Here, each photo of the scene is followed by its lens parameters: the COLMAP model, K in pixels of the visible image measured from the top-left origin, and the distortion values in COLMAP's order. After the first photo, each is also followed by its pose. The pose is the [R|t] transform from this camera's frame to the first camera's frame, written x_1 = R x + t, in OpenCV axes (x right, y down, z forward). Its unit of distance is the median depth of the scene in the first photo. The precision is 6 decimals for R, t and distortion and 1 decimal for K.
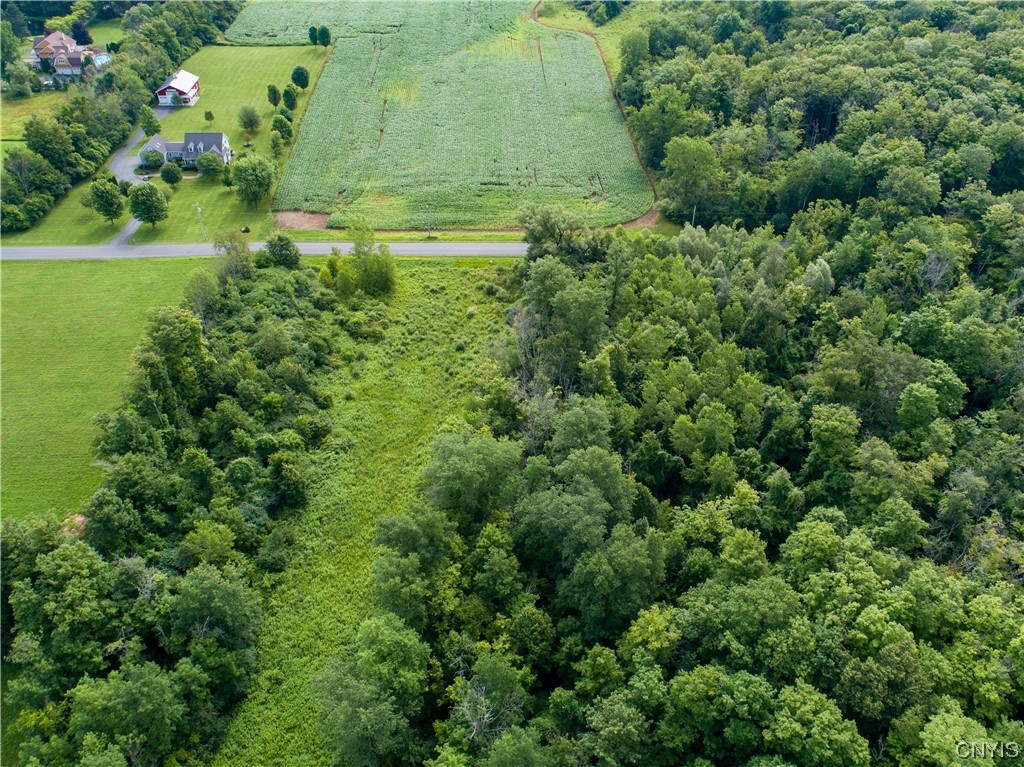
lens RADIAL K [[822.3, 0, 551.2], [0, 822.3, 356.3], [0, 0, 1]] dist [-0.025407, -0.001478]
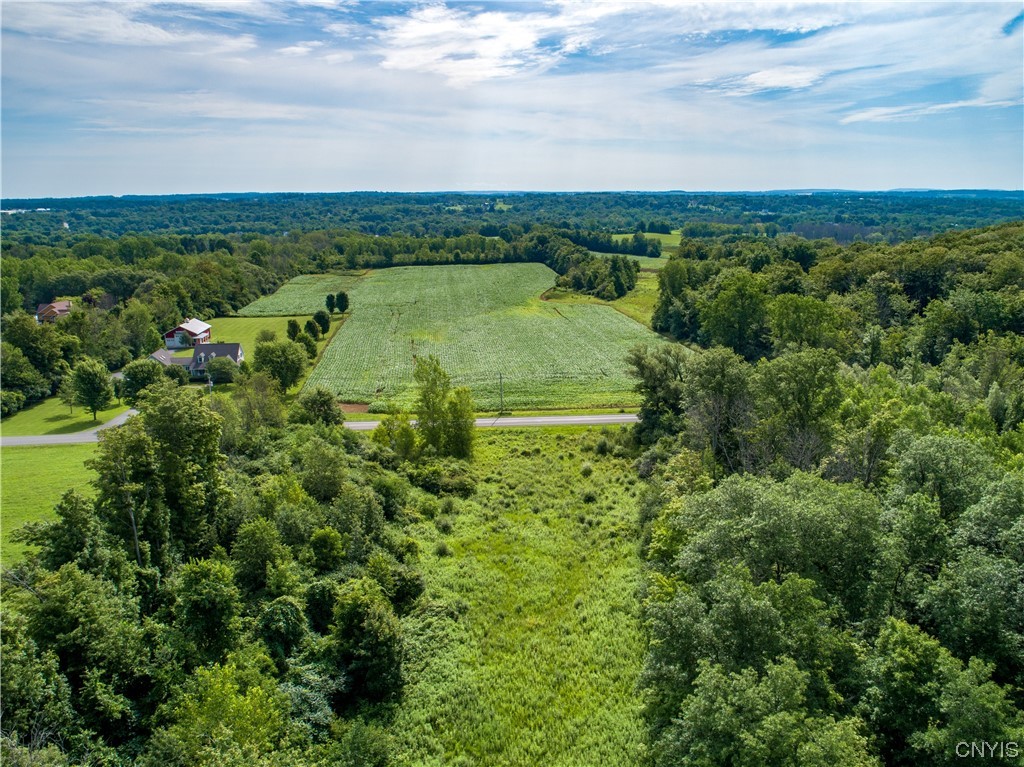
lens RADIAL K [[779.2, 0, 525.0], [0, 779.2, 366.6], [0, 0, 1]] dist [-0.030133, 0.018380]
pose [[0.998582, -0.043793, 0.030285, -0.181330], [0.052496, 0.904814, -0.422559, 0.162126], [-0.008897, 0.423549, 0.905829, 0.377300]]
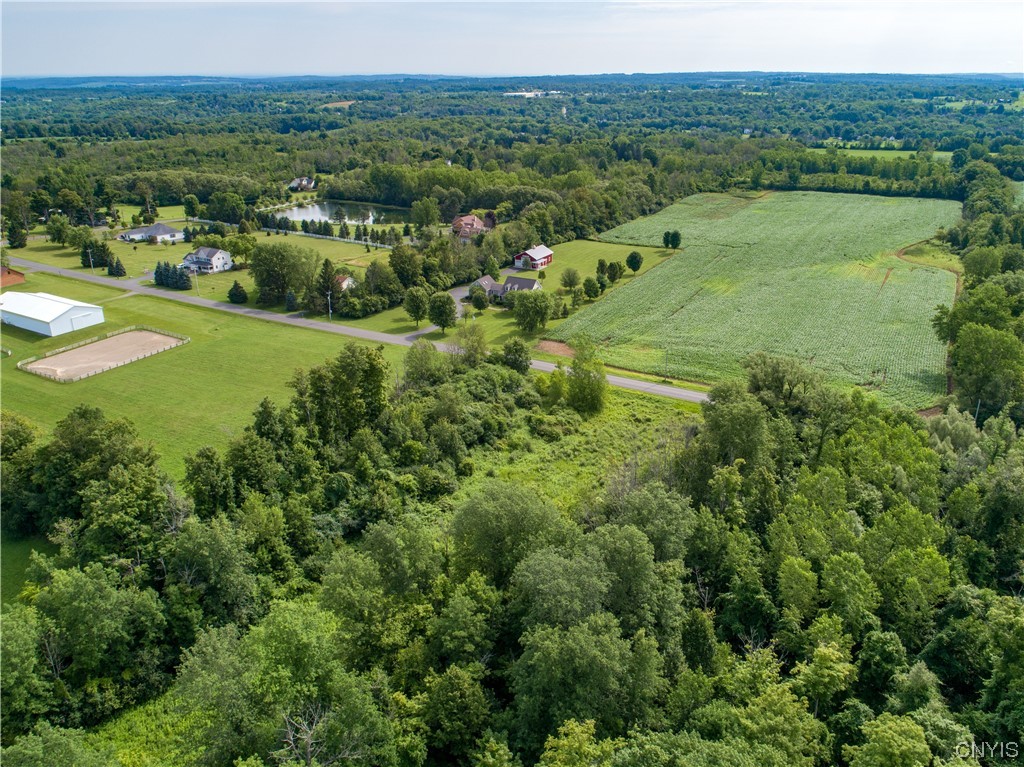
lens RADIAL K [[779.2, 0, 525.0], [0, 779.2, 366.6], [0, 0, 1]] dist [-0.030133, 0.018380]
pose [[0.846639, 0.161741, -0.506993, 0.217303], [-0.306979, 0.926644, -0.217013, 0.110744], [0.434702, 0.339368, 0.834184, 0.191635]]
